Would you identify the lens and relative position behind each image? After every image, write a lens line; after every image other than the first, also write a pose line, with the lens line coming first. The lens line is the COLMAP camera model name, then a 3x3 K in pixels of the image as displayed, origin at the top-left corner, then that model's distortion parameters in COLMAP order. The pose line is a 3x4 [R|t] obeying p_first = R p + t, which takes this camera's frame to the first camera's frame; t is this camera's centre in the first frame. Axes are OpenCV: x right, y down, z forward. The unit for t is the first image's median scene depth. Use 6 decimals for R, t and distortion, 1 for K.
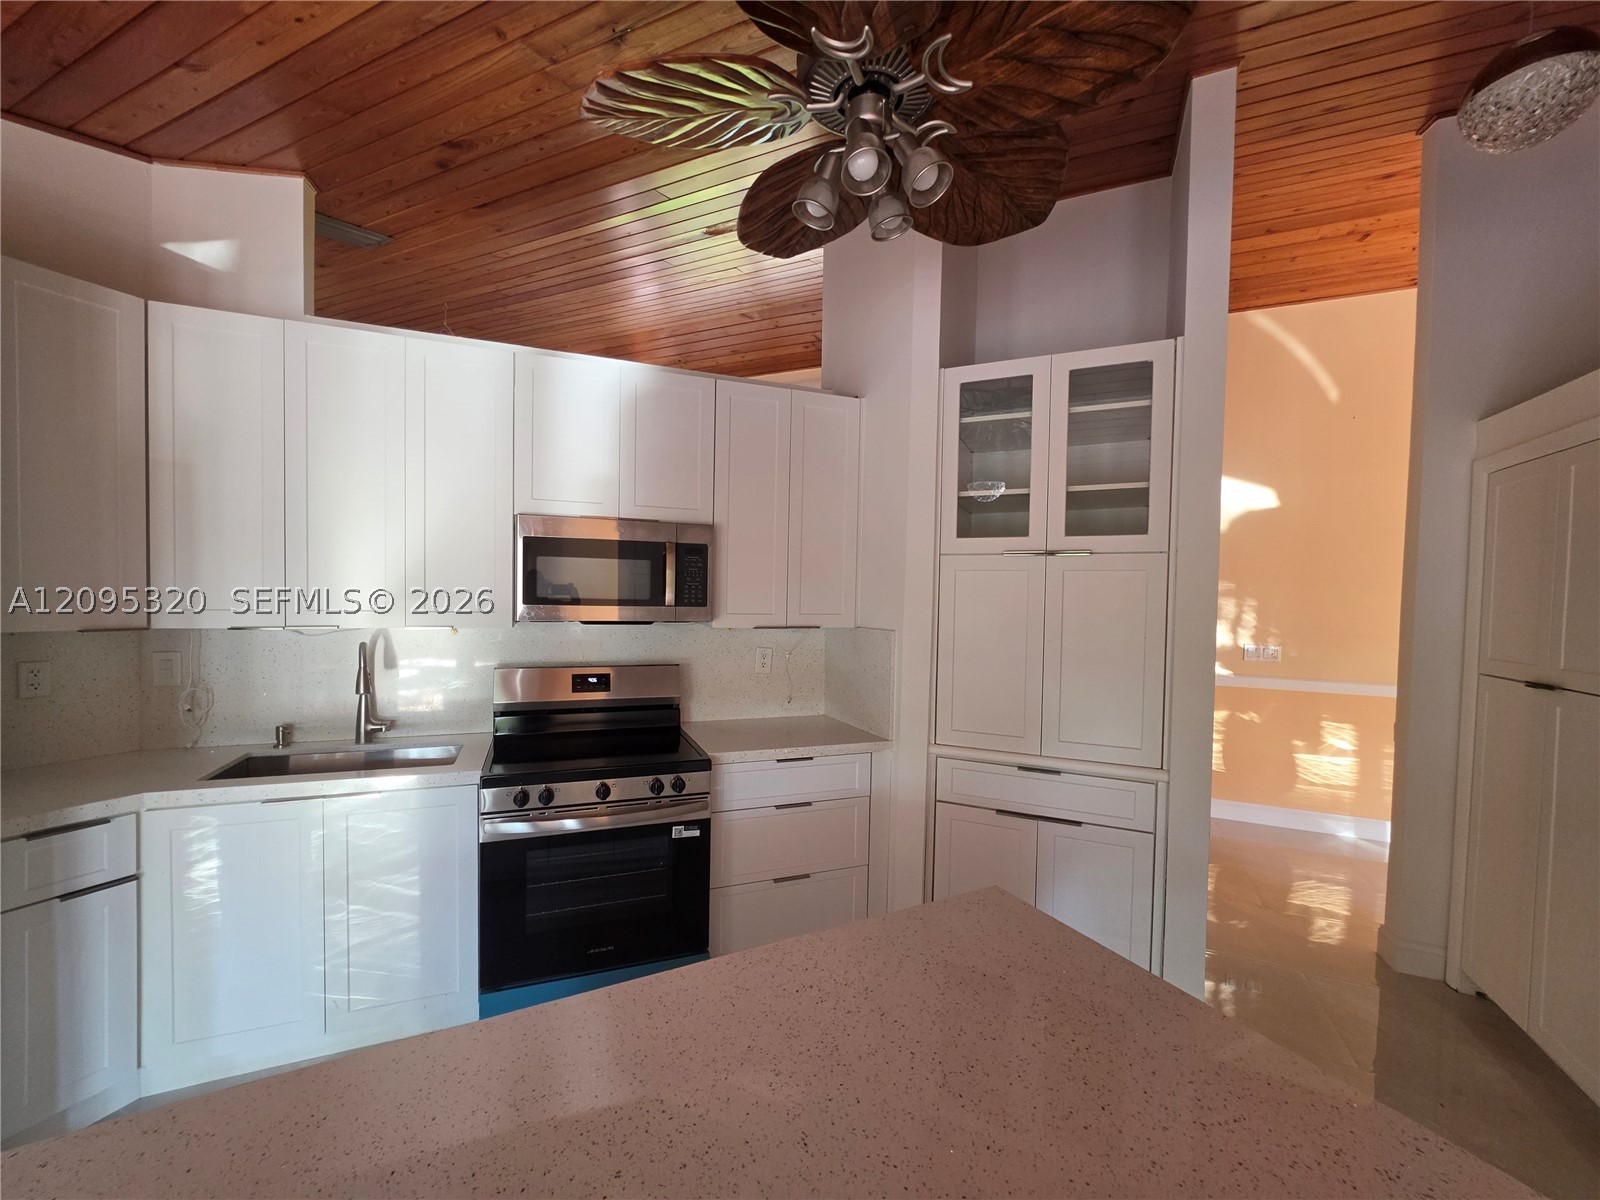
lens RADIAL K [[642.3, 0, 790.9], [0, 642.3, 610.8], [0, 0, 1]] dist [-0.009479, 0.001875]
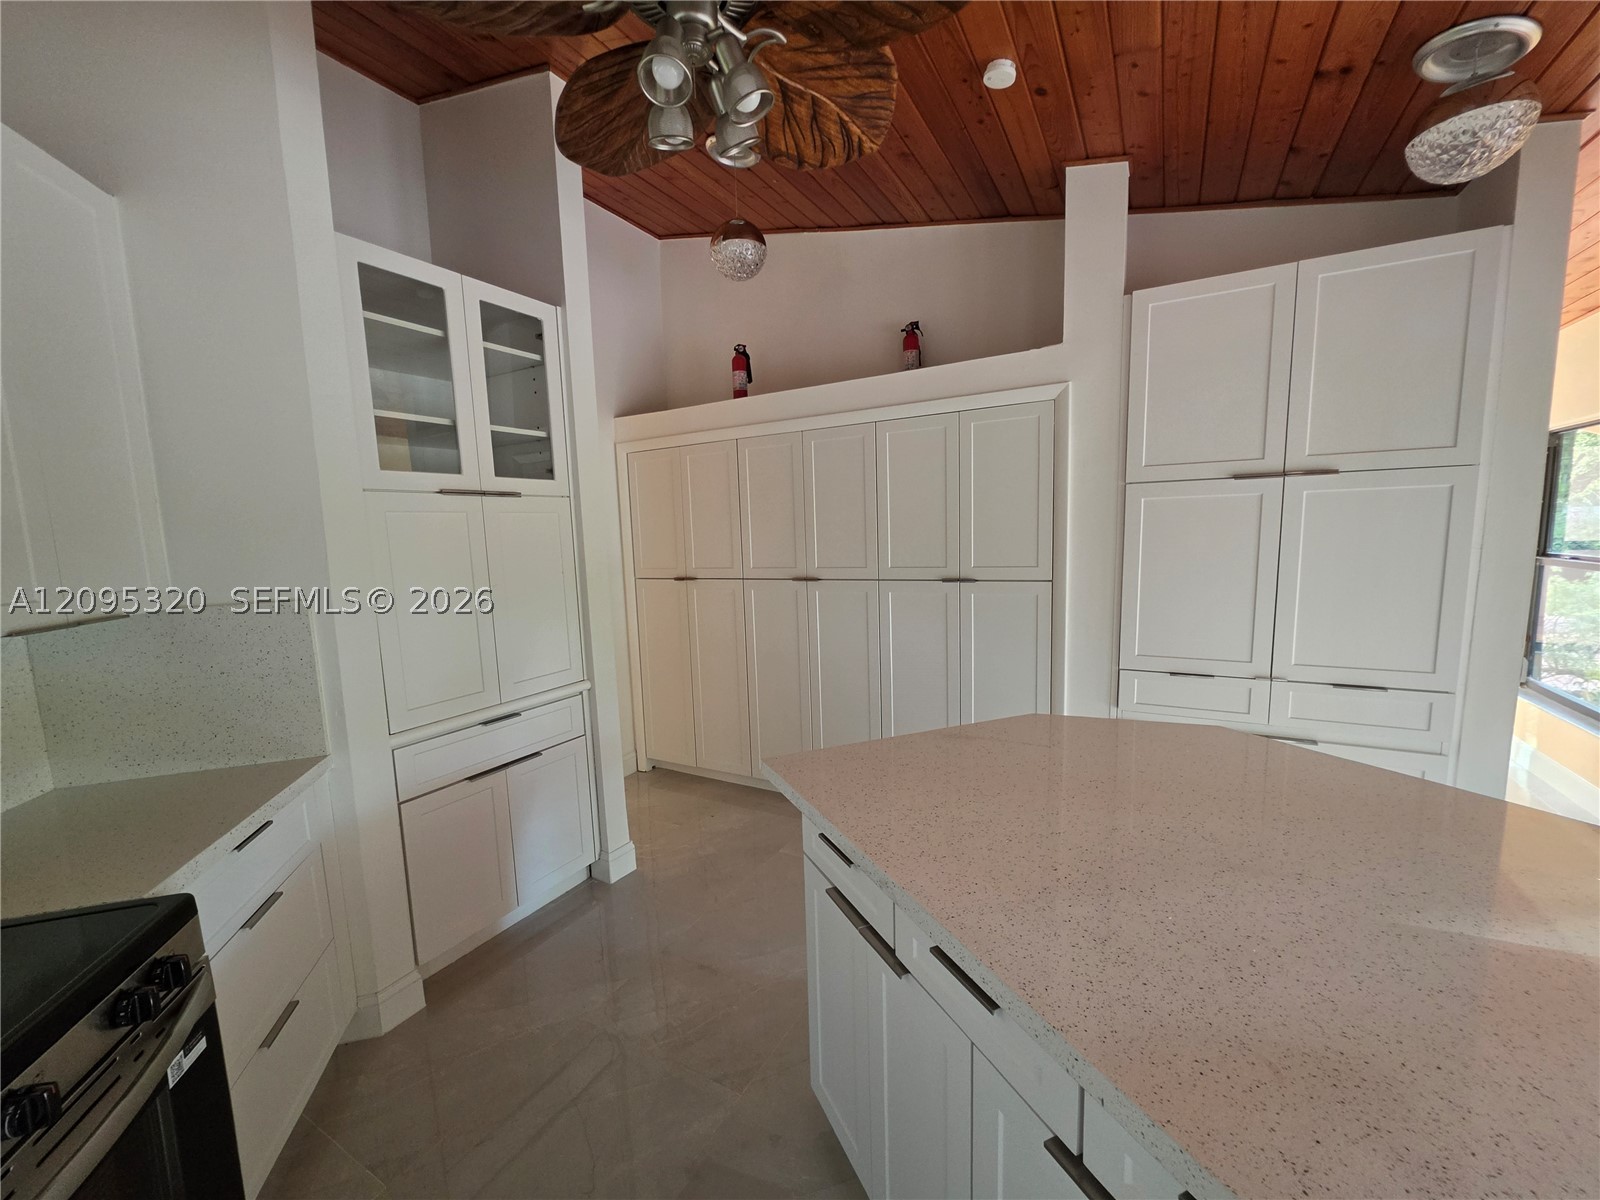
lens RADIAL K [[642.3, 0, 788.1], [0, 642.3, 608.1], [0, 0, 1]] dist [-0.009479, 0.001875]
pose [[0.091491, -0.139470, 0.985991, -0.515847], [0.066197, 0.988805, 0.133726, -0.019001], [-0.993603, 0.053035, 0.099699, 0.464745]]
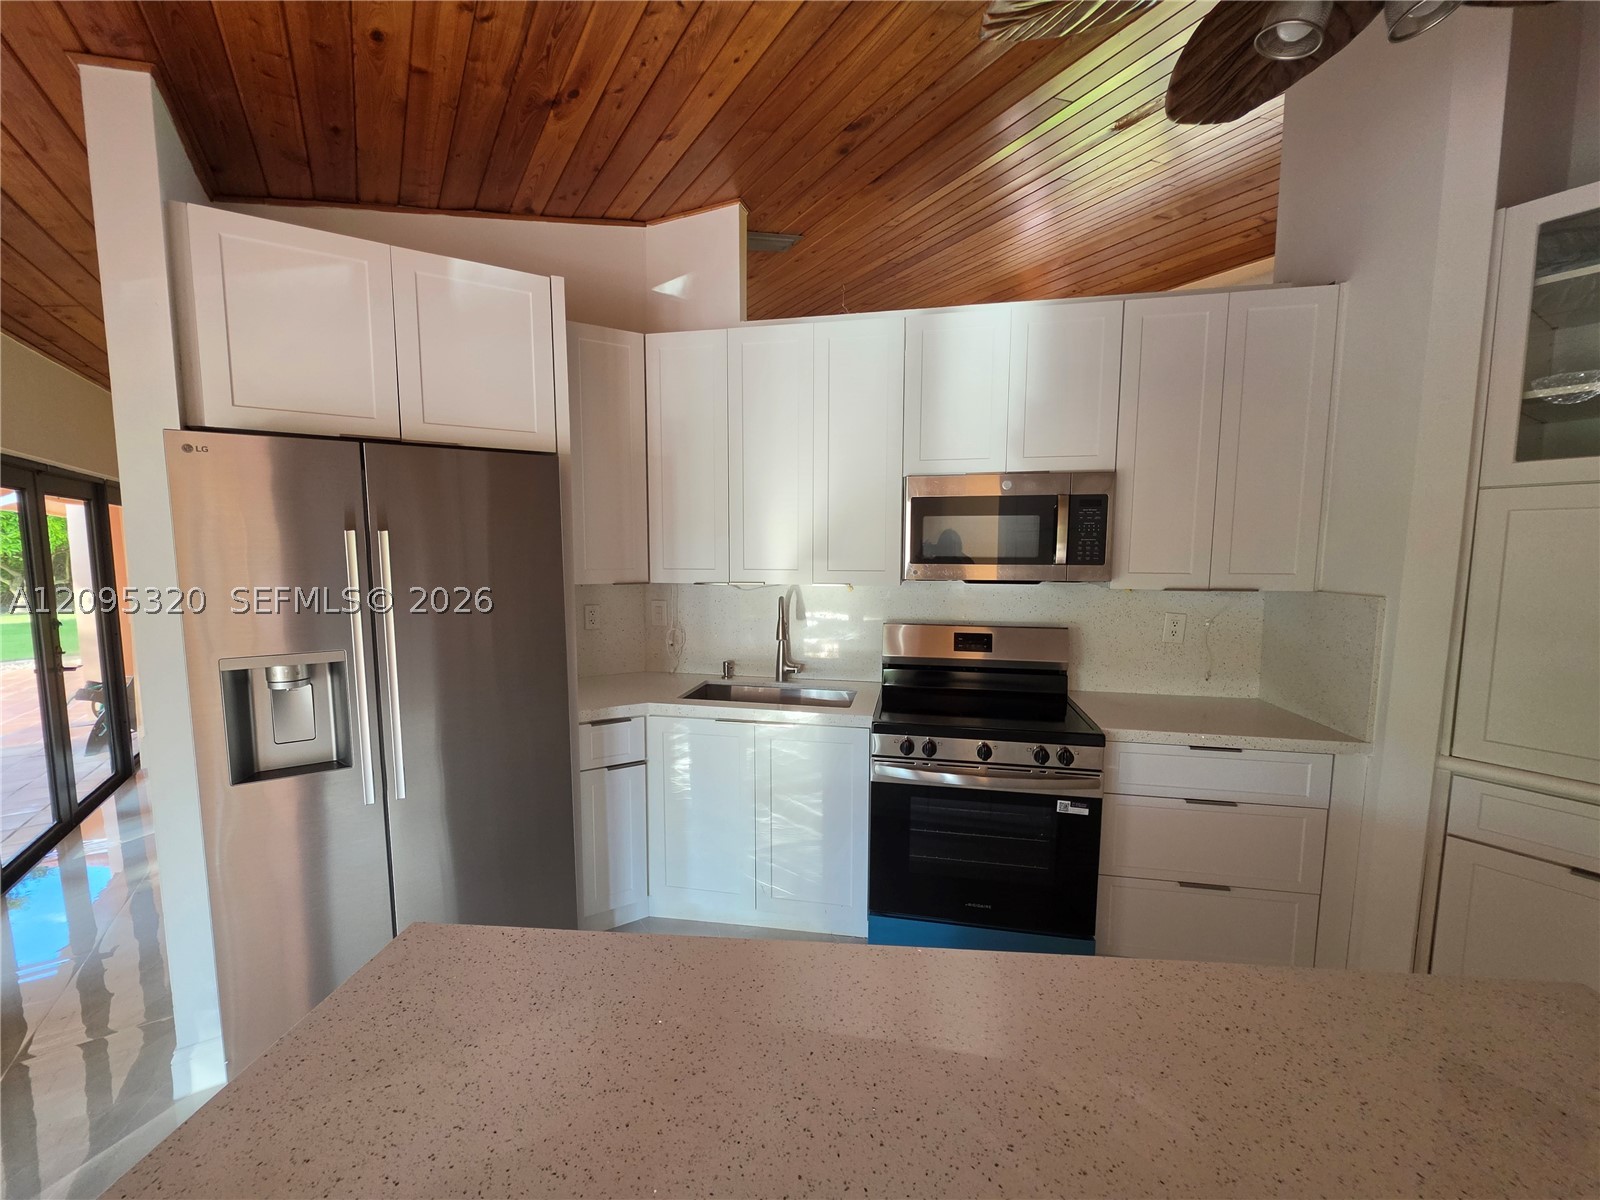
lens RADIAL K [[642.3, 0, 785.6], [0, 642.3, 609.8], [0, 0, 1]] dist [-0.009479, 0.001875]
pose [[0.838554, 0.033528, -0.543786, -0.017598], [0.000346, 0.998072, 0.062071, 0.000121], [0.544819, -0.052238, 0.836925, 0.011596]]
